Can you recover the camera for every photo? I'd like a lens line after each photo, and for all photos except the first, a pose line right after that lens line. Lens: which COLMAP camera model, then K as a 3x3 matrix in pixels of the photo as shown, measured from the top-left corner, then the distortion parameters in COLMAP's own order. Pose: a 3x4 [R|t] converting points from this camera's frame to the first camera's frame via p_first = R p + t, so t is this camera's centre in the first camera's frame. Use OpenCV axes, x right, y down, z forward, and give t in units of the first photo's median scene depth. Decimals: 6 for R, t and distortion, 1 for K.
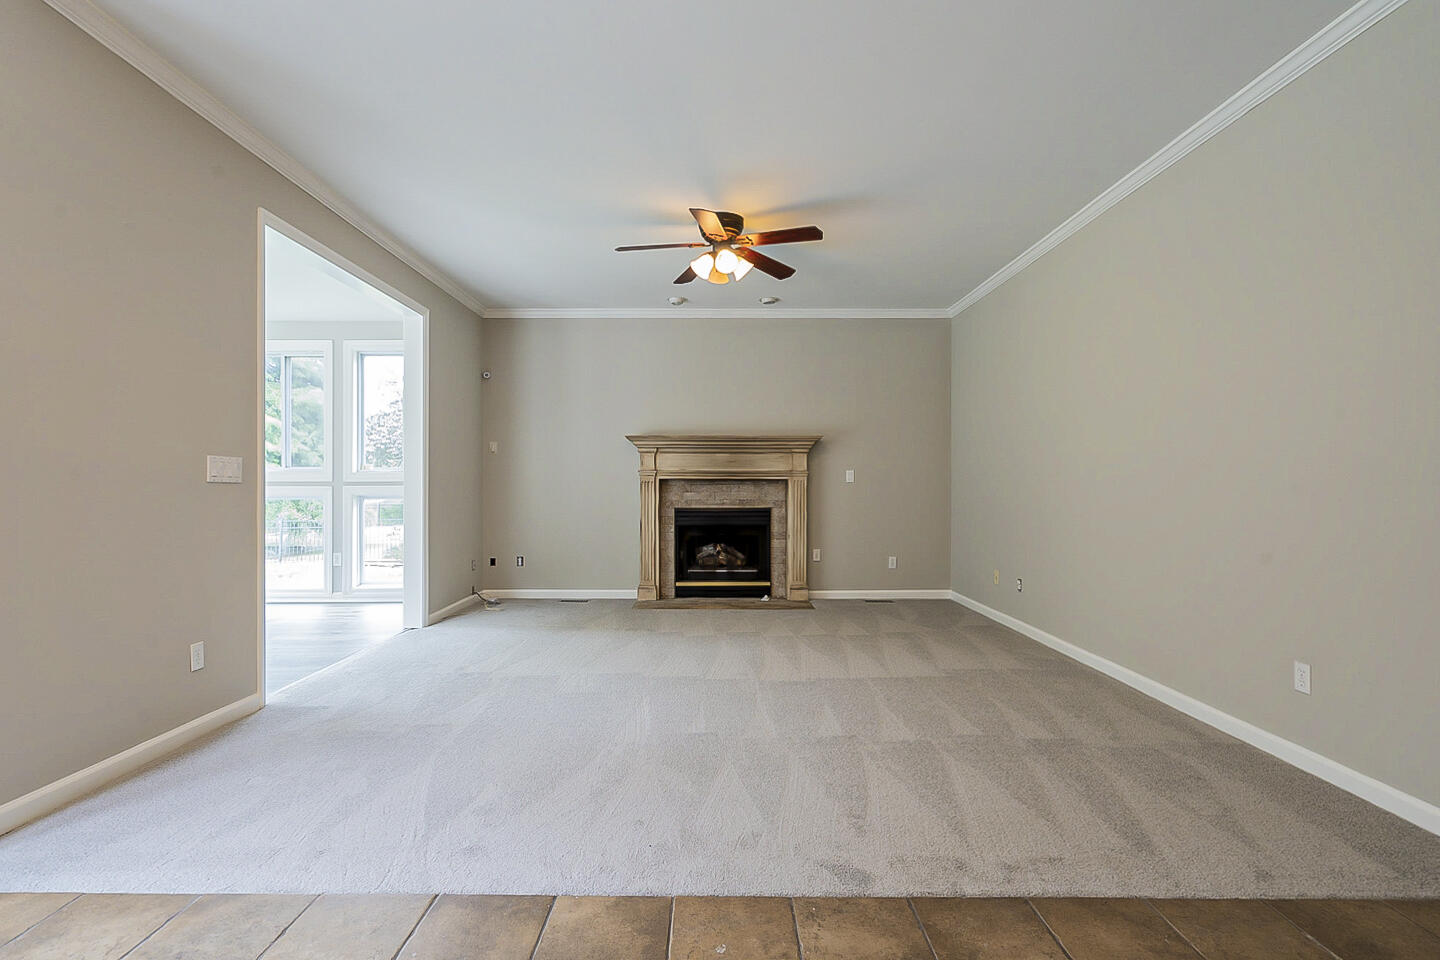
lens RADIAL K [[713.1, 0, 719.4], [0, 713.1, 482.6], [0, 0, 1]] dist [-0.000384, -0.000006]
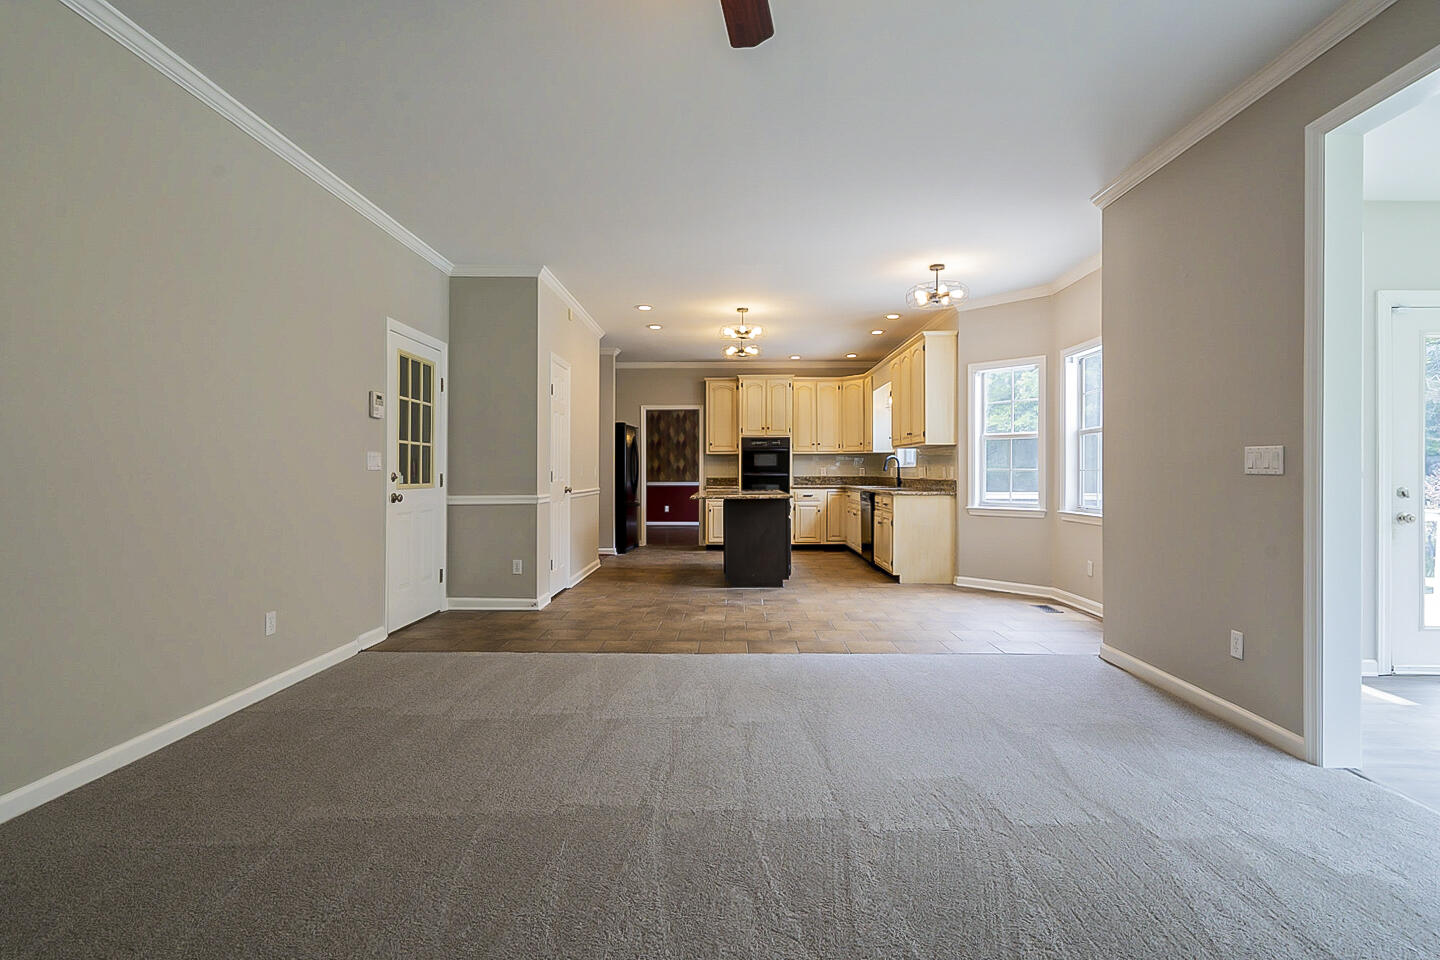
lens RADIAL K [[713.1, 0, 721.8], [0, 713.1, 475.8], [0, 0, 1]] dist [-0.000384, -0.000006]
pose [[-0.999813, -0.004424, 0.018804, -0.008792], [-0.004415, 0.999990, 0.000481, 0.002862], [-0.018806, 0.000398, -0.999823, 1.318556]]
